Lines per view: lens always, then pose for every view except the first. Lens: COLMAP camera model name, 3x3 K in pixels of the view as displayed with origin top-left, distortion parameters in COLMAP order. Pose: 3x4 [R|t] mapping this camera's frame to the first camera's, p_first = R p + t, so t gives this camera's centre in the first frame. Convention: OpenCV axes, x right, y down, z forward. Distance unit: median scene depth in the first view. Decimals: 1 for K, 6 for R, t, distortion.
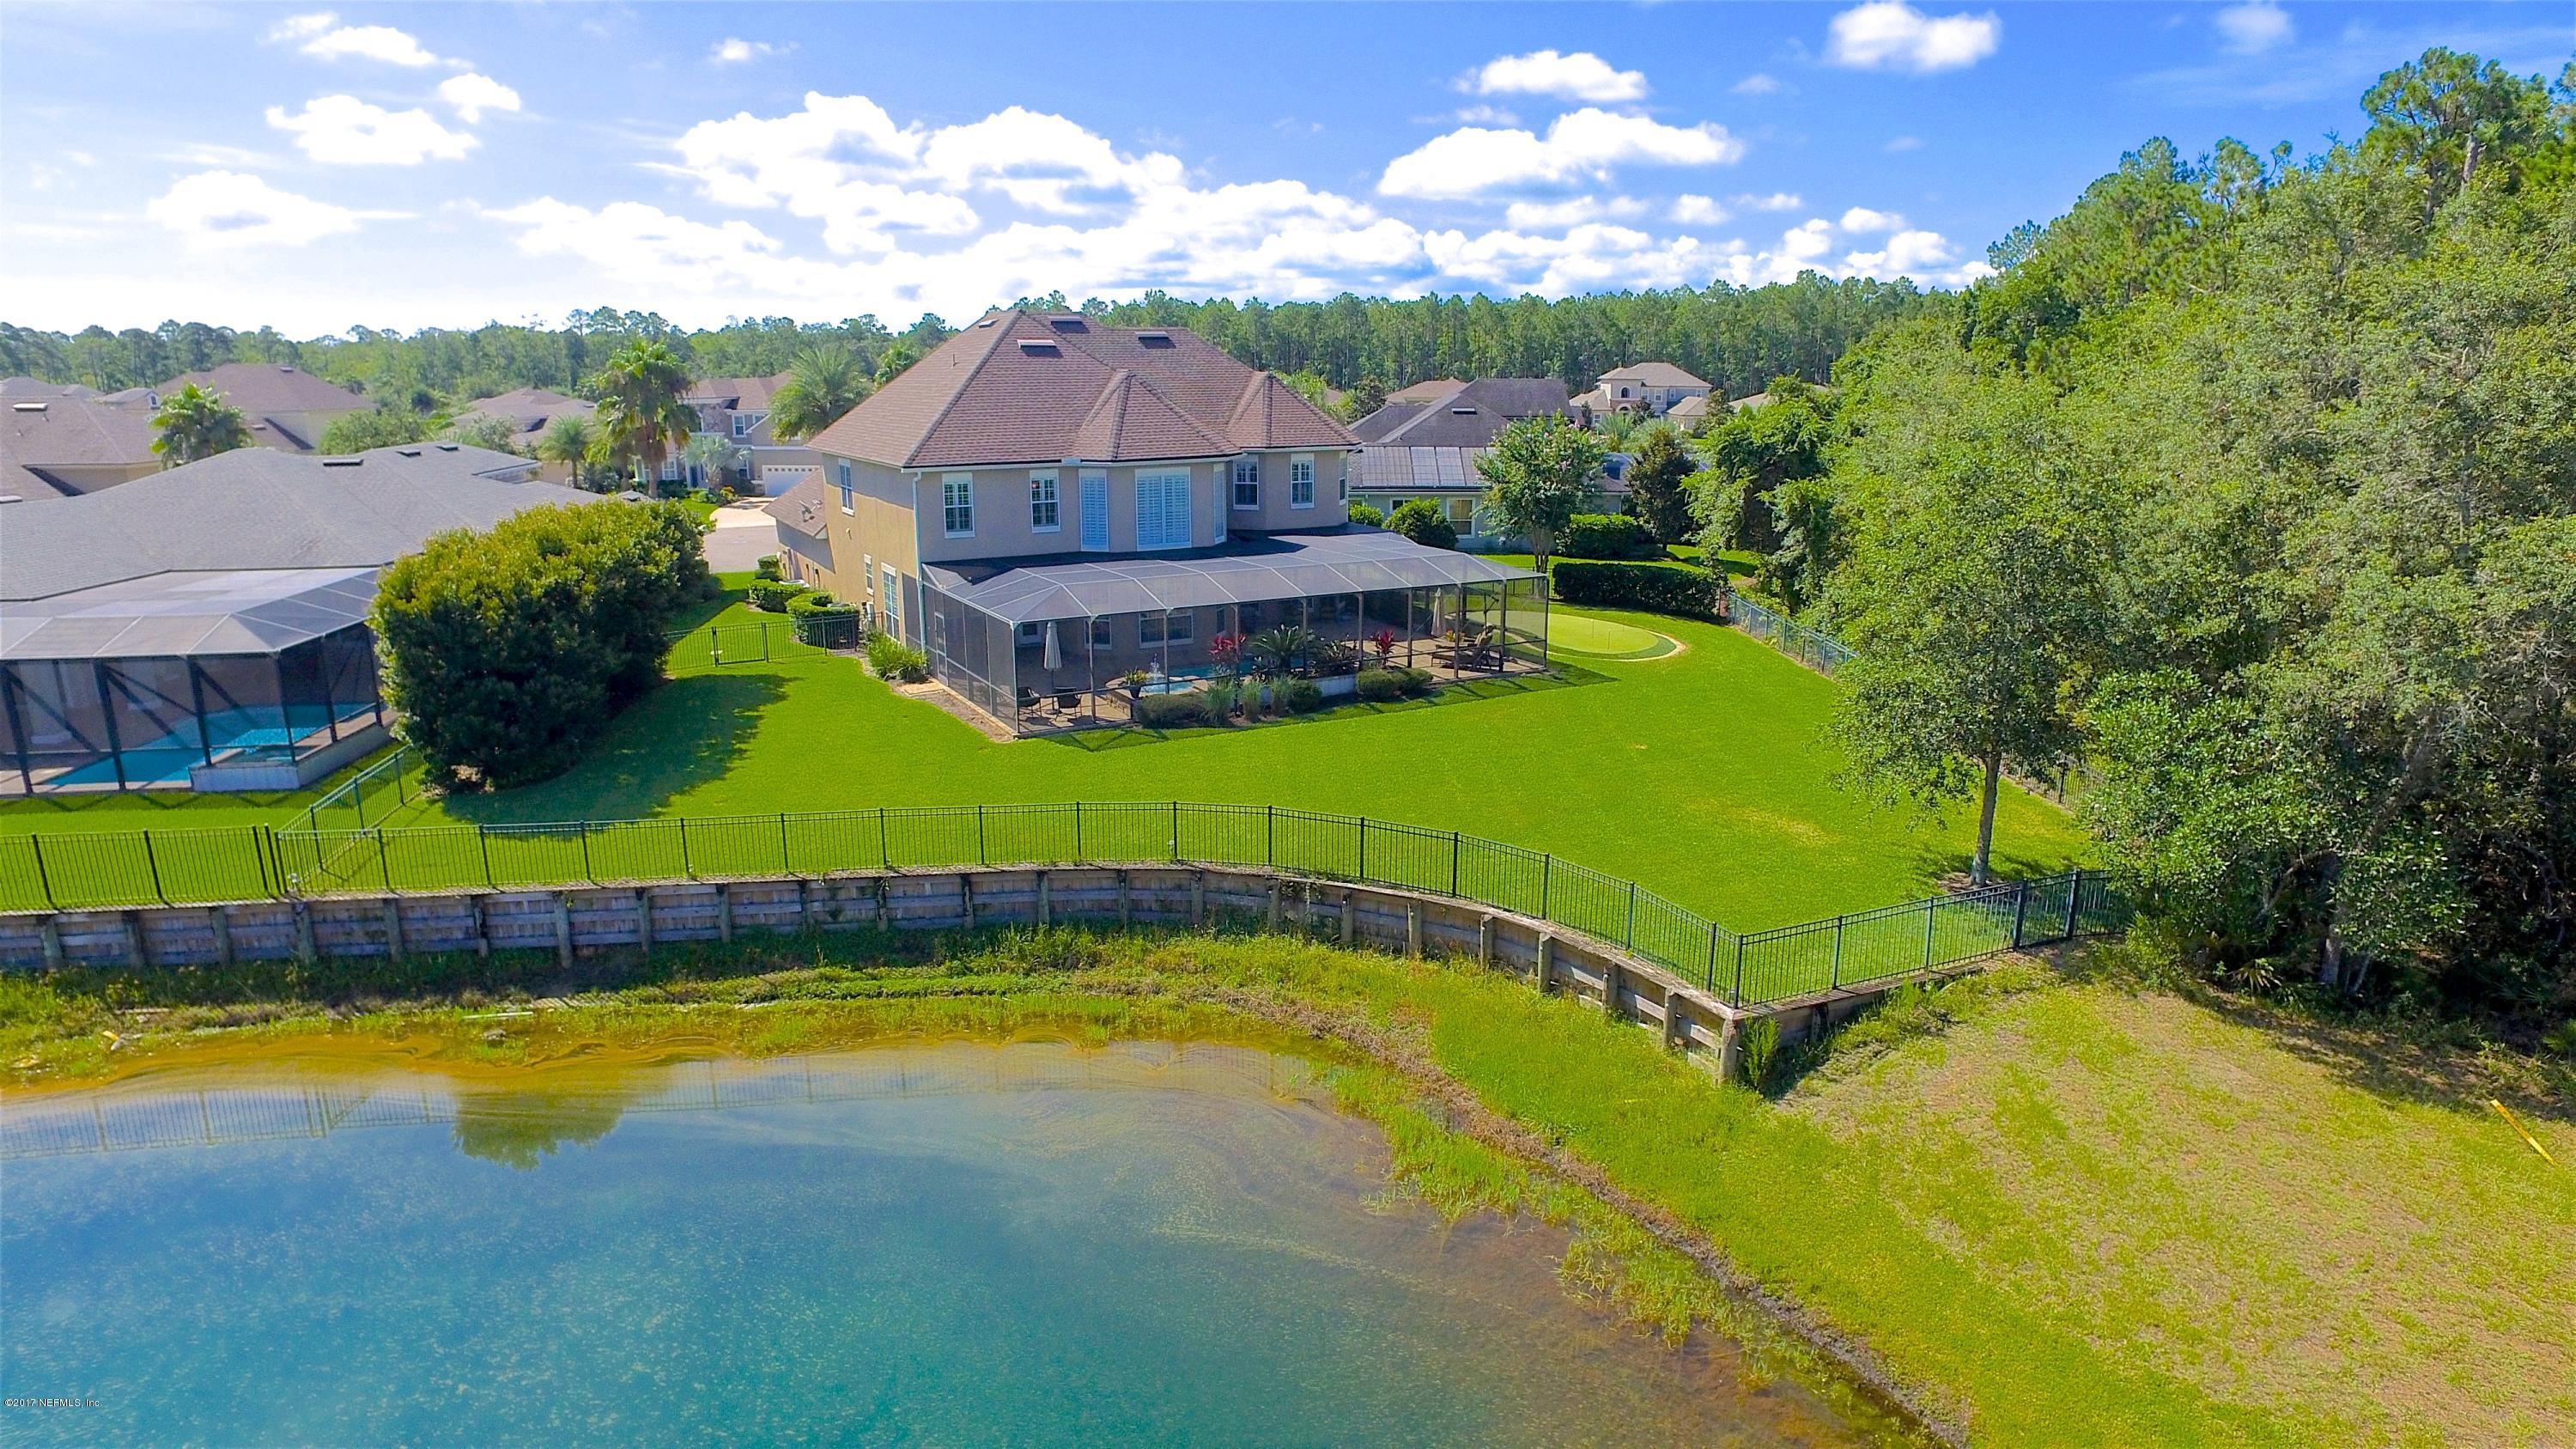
lens RADIAL K [[1492.8, 0, 1292.8], [0, 1492.8, 731.6], [0, 0, 1]] dist [-0.123345, 0.087436]
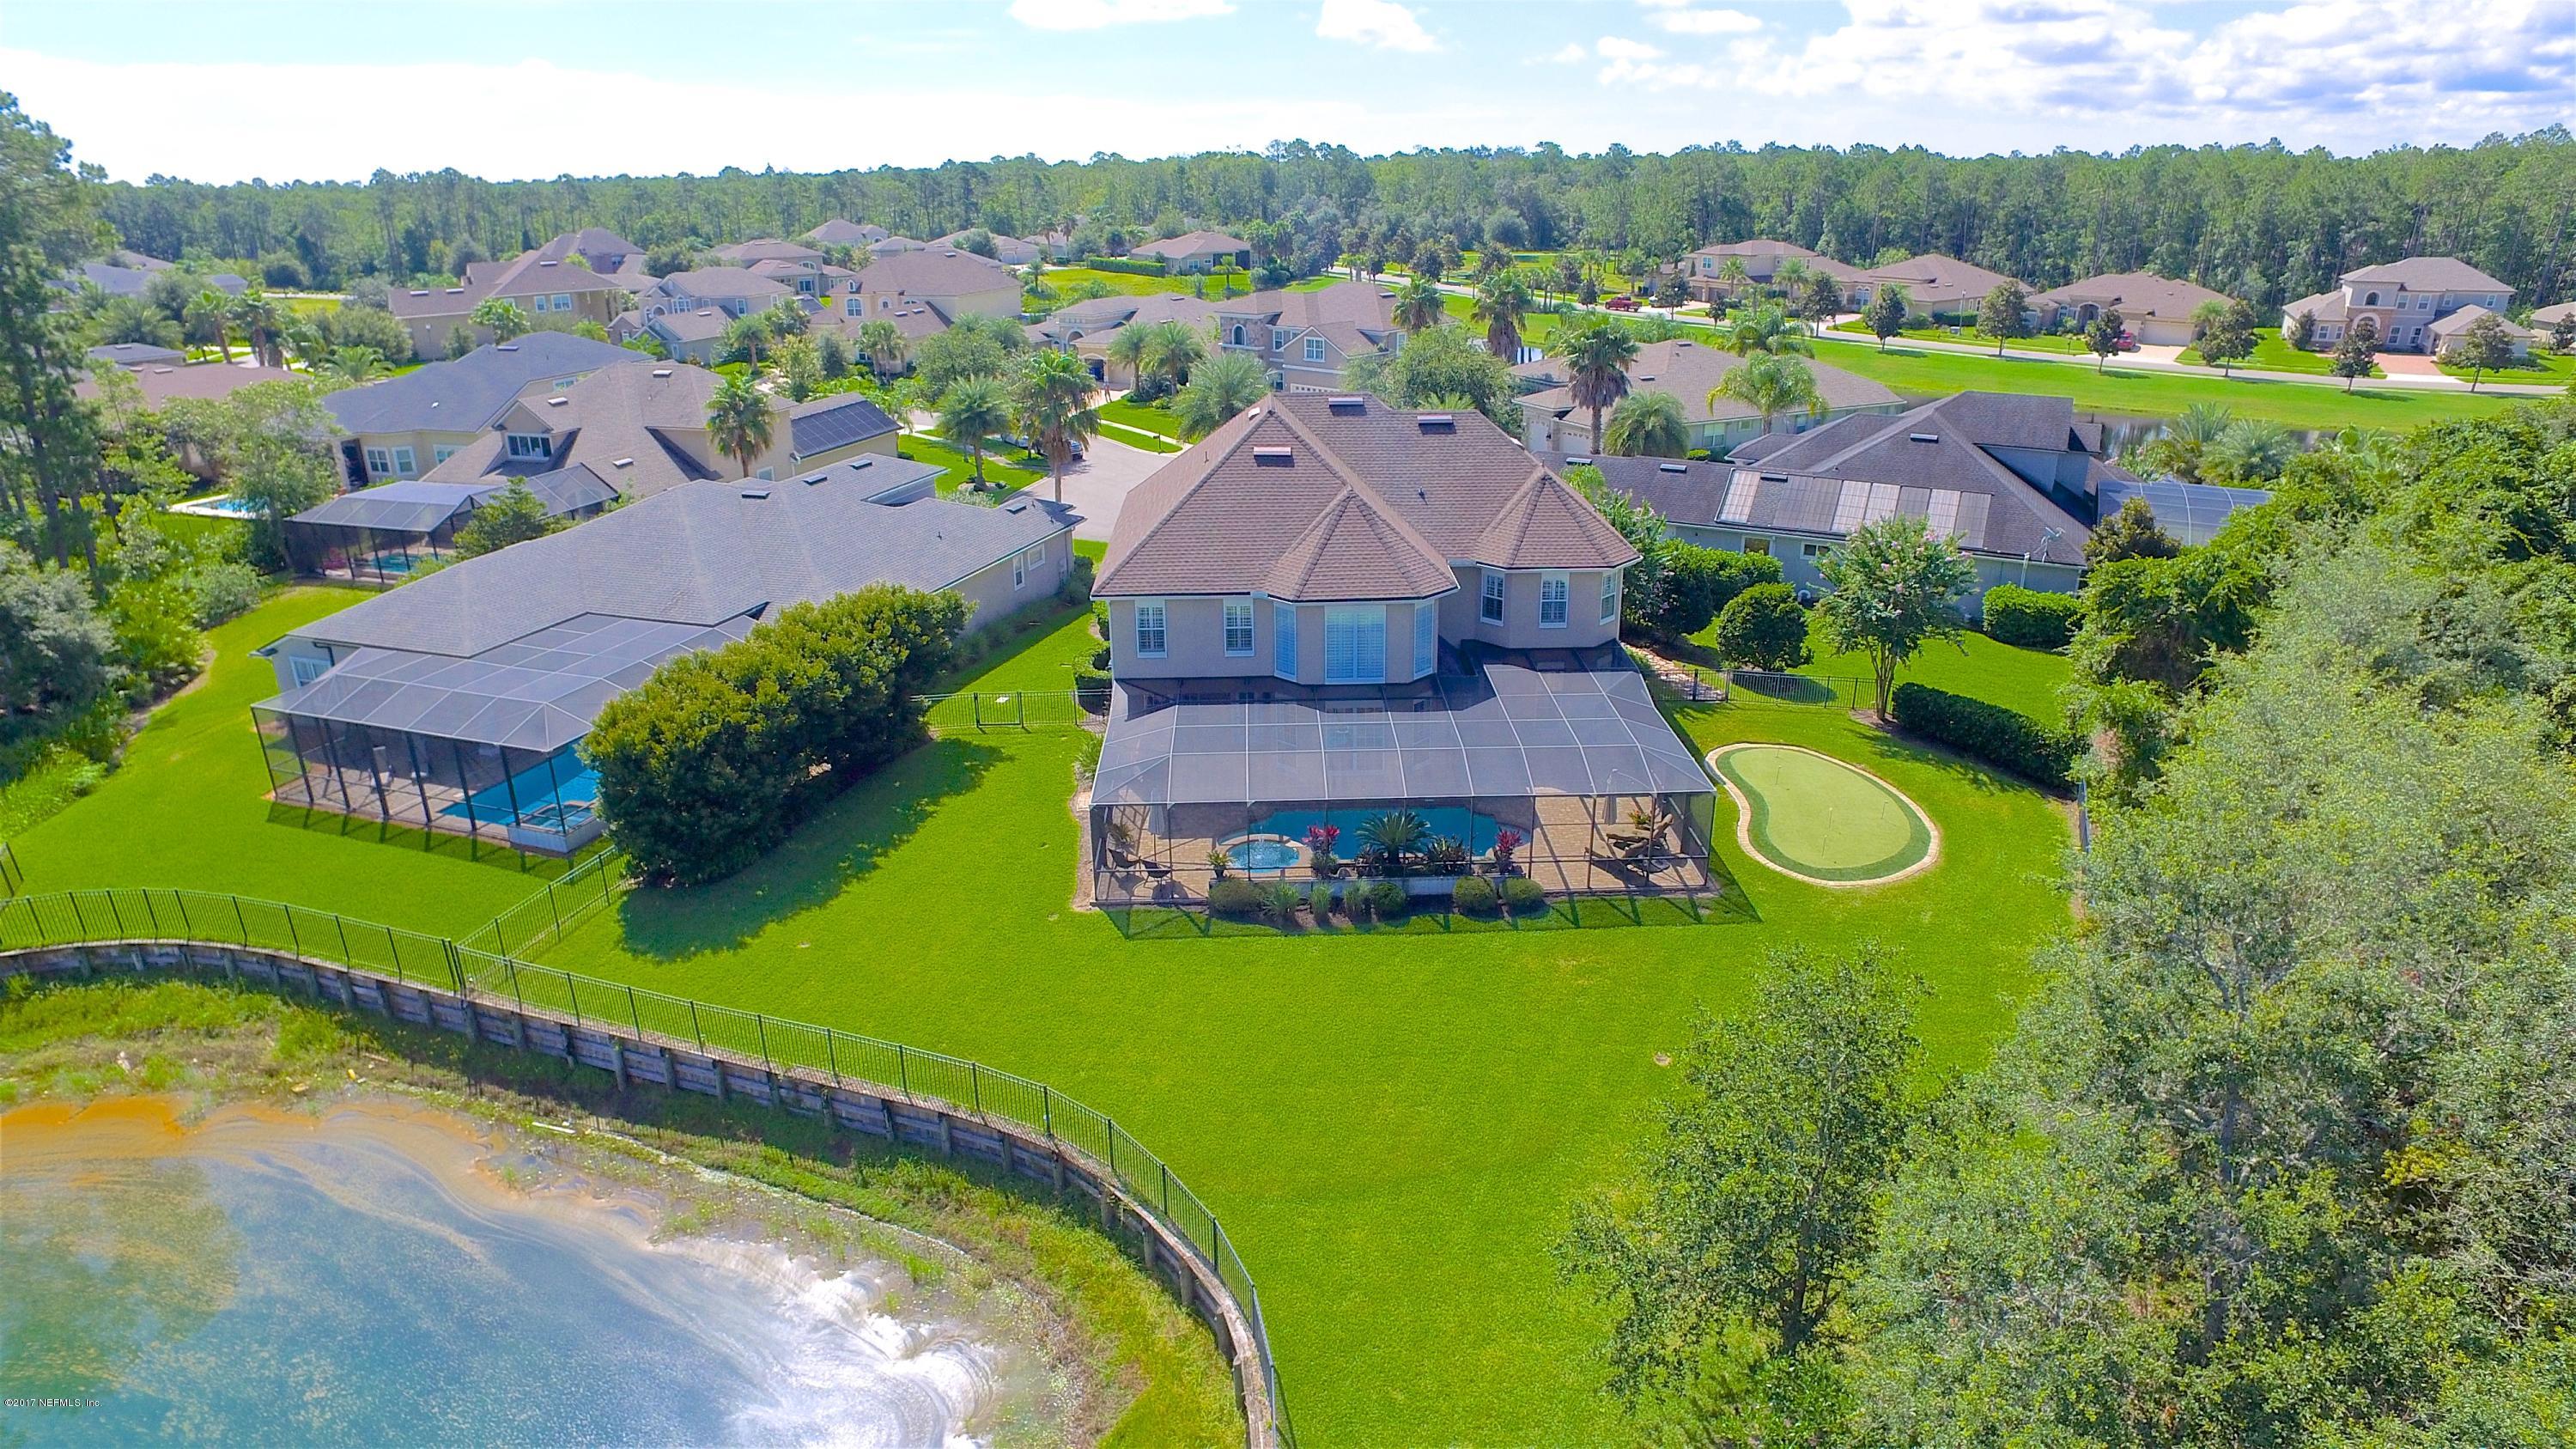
lens RADIAL K [[1492.8, 0, 1292.8], [0, 1492.8, 731.6], [0, 0, 1]] dist [-0.123345, 0.087436]
pose [[0.890605, 0.159028, -0.426066, 0.315752], [-0.103092, 0.983076, 0.151437, -0.246221], [0.442938, -0.090947, 0.891927, 0.099608]]
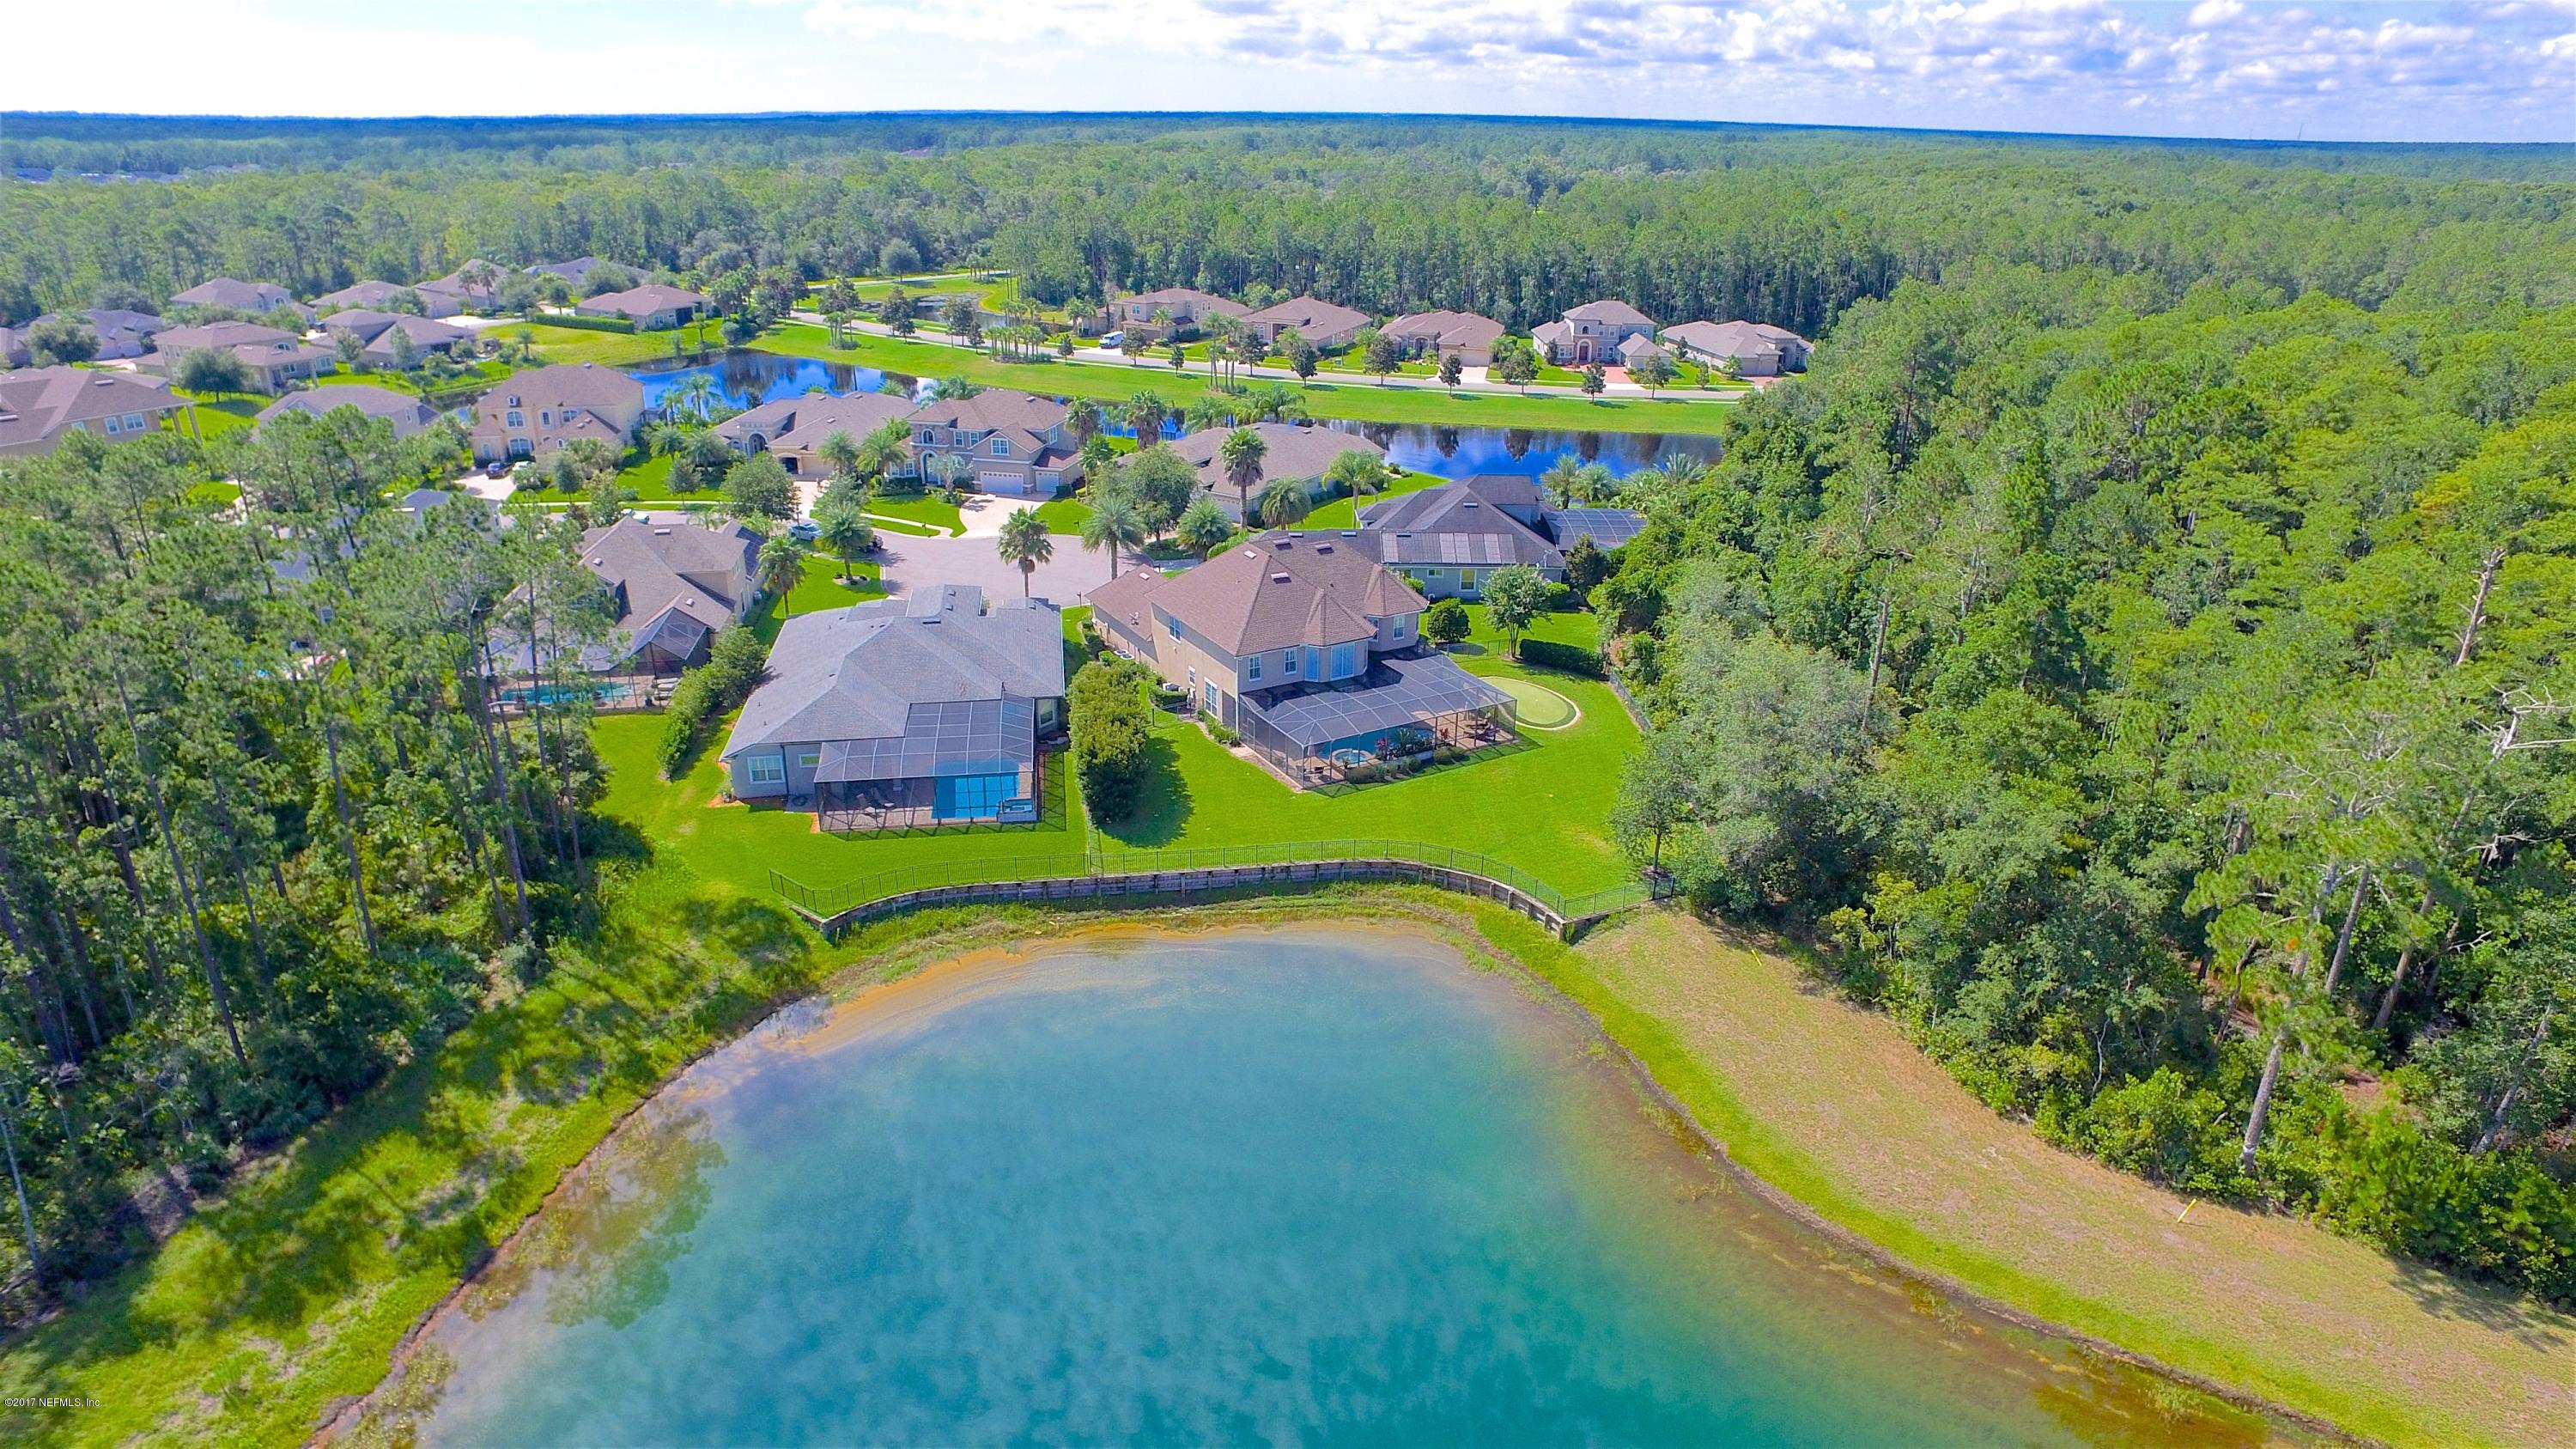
lens RADIAL K [[1492.8, 0, 1292.8], [0, 1492.8, 731.6], [0, 0, 1]] dist [-0.123345, 0.087436]
pose [[0.999693, 0.006377, 0.023944, -0.218272], [-0.010102, 0.987257, 0.158814, -0.407764], [-0.022626, -0.159007, 0.987018, -1.212848]]
